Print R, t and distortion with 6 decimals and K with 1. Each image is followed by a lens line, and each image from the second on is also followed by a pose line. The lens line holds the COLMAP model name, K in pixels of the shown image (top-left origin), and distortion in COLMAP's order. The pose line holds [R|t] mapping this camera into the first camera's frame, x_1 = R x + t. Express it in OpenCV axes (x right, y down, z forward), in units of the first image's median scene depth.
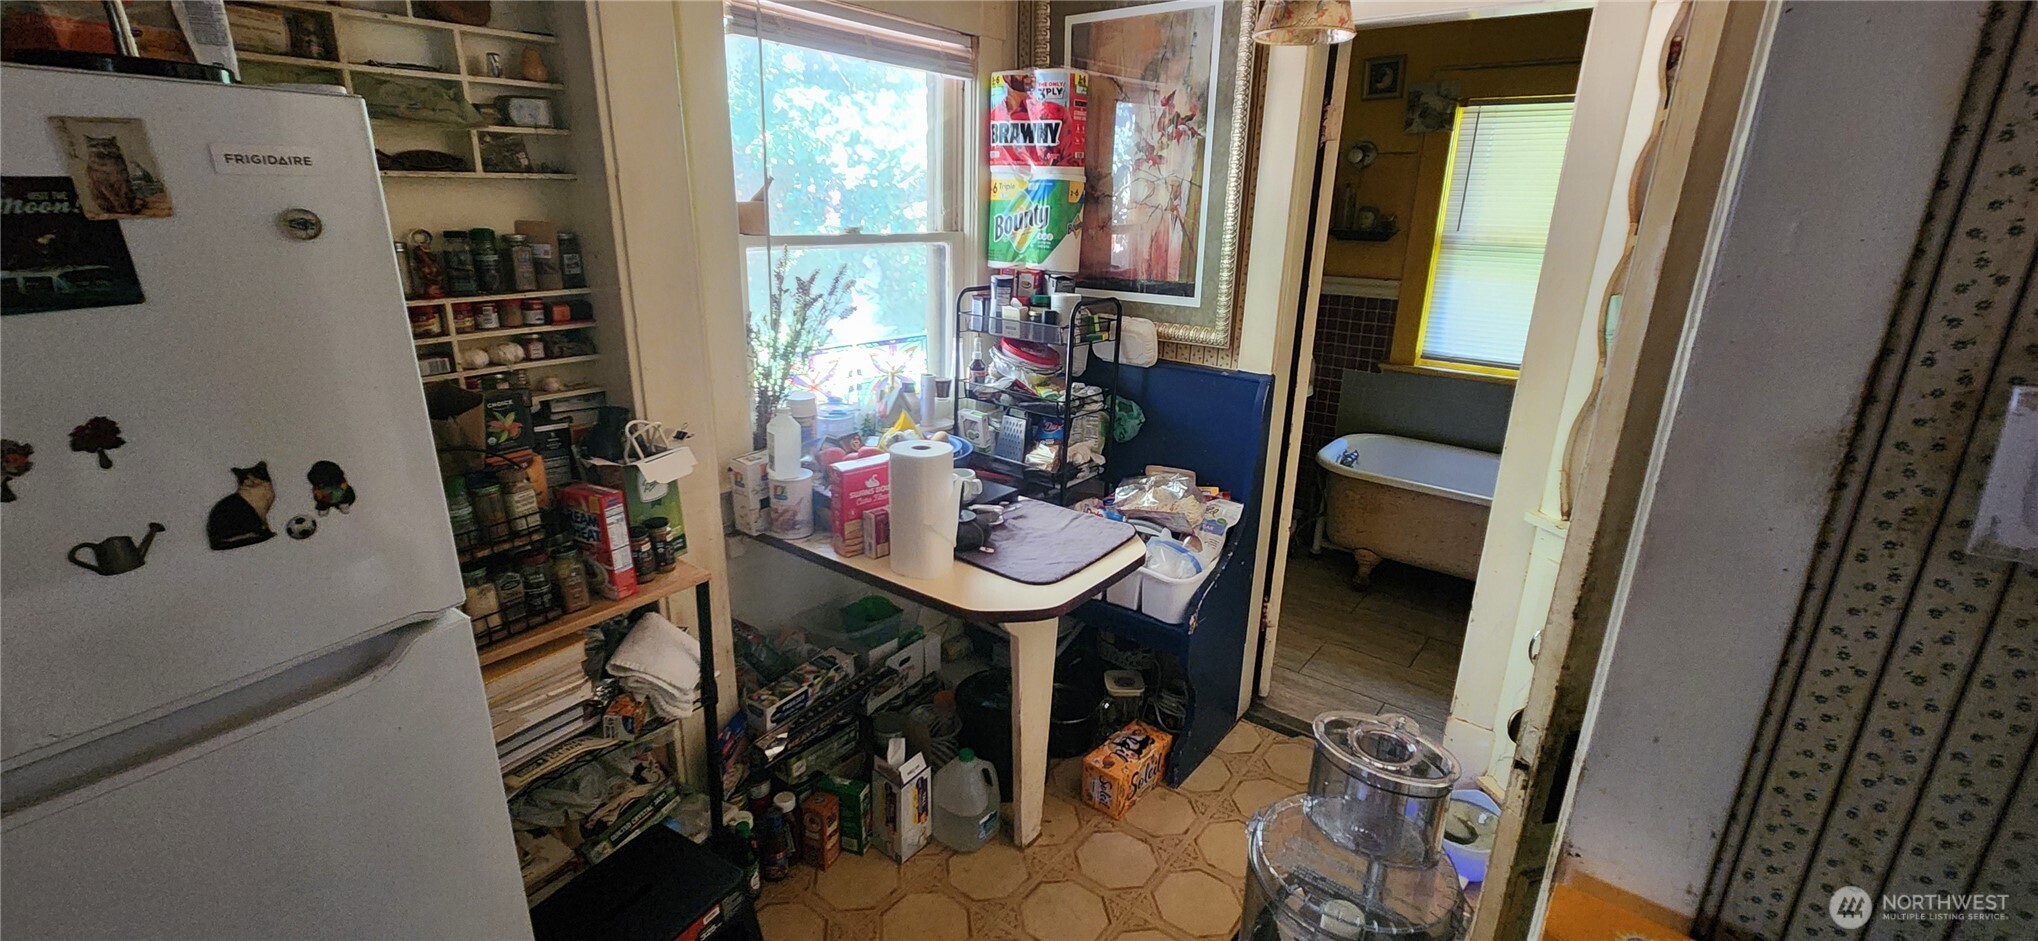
lens RADIAL K [[860.0, 0, 1018.1], [0, 860.0, 466.6], [0, 0, 1]] dist [0.000824, -0.000724]
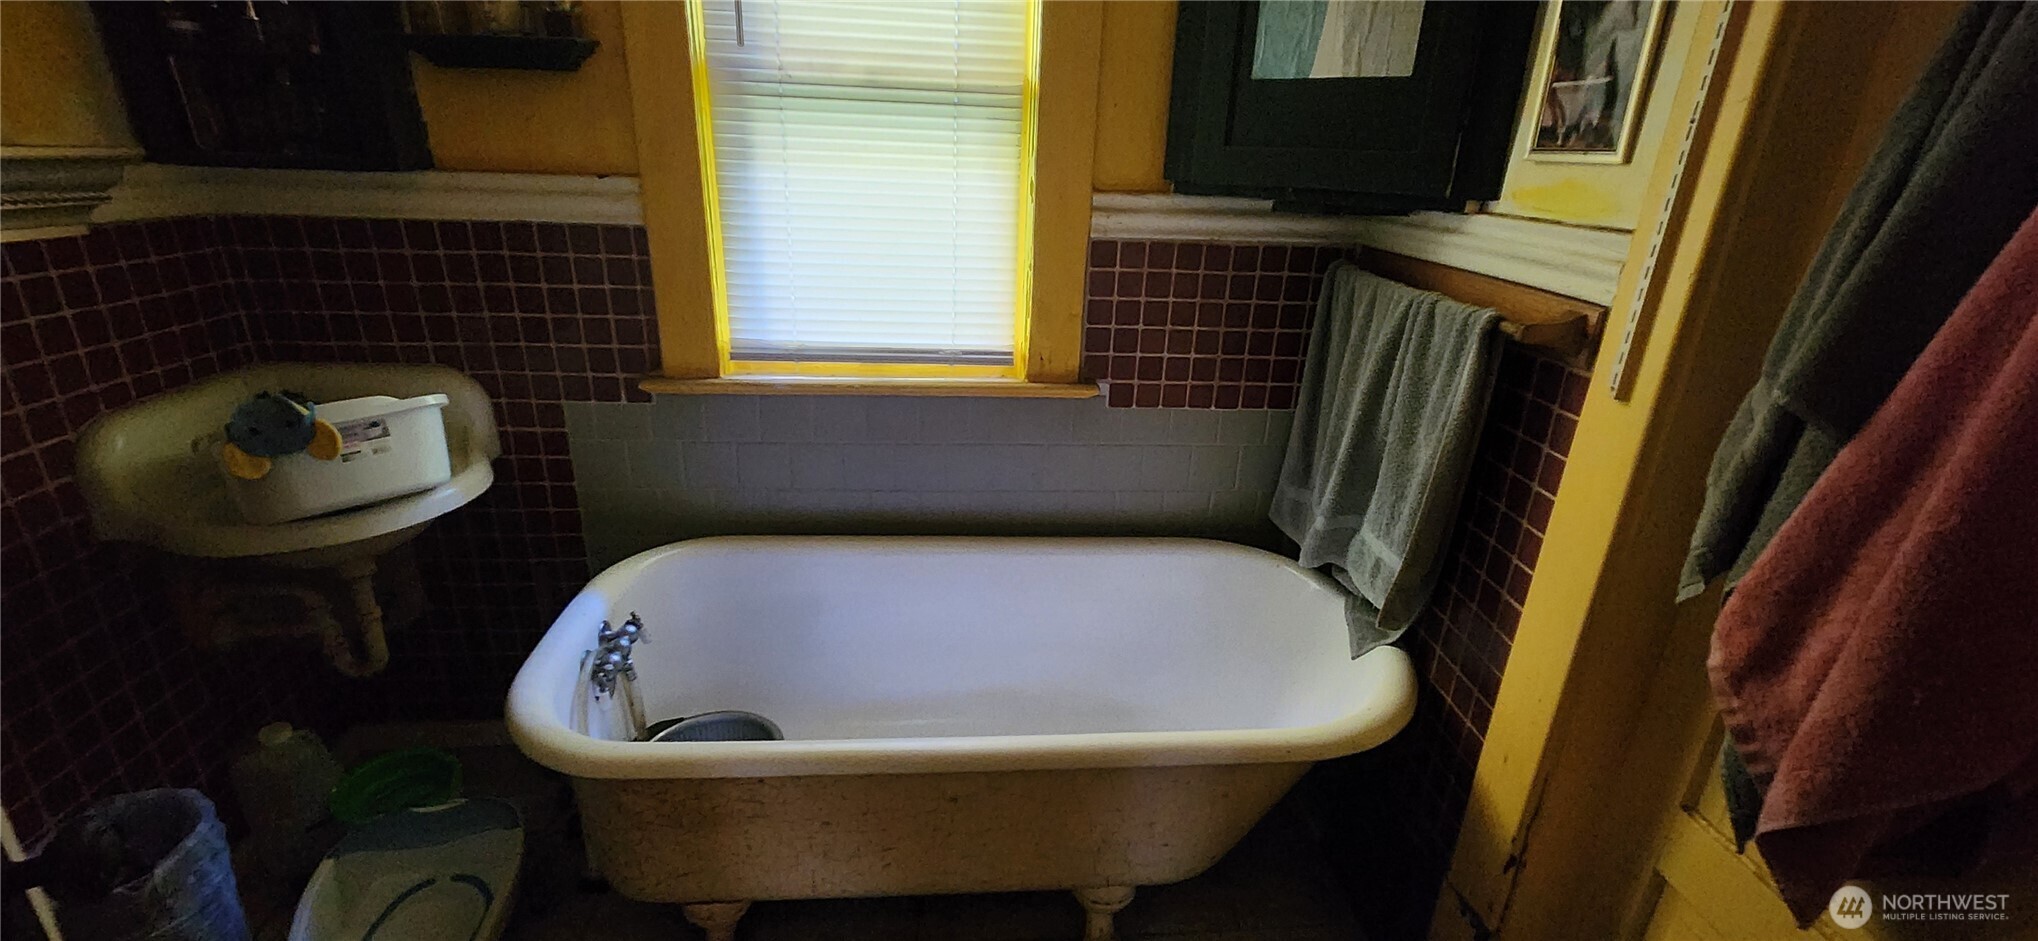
lens RADIAL K [[860.0, 0, 1015.6], [0, 860.0, 458.8], [0, 0, 1]] dist [0.000824, -0.000724]
pose [[0.743655, -0.246150, 0.621601, 0.291458], [0.181191, 0.969163, 0.167014, -0.122630], [-0.643543, -0.011573, 0.765322, 0.573886]]
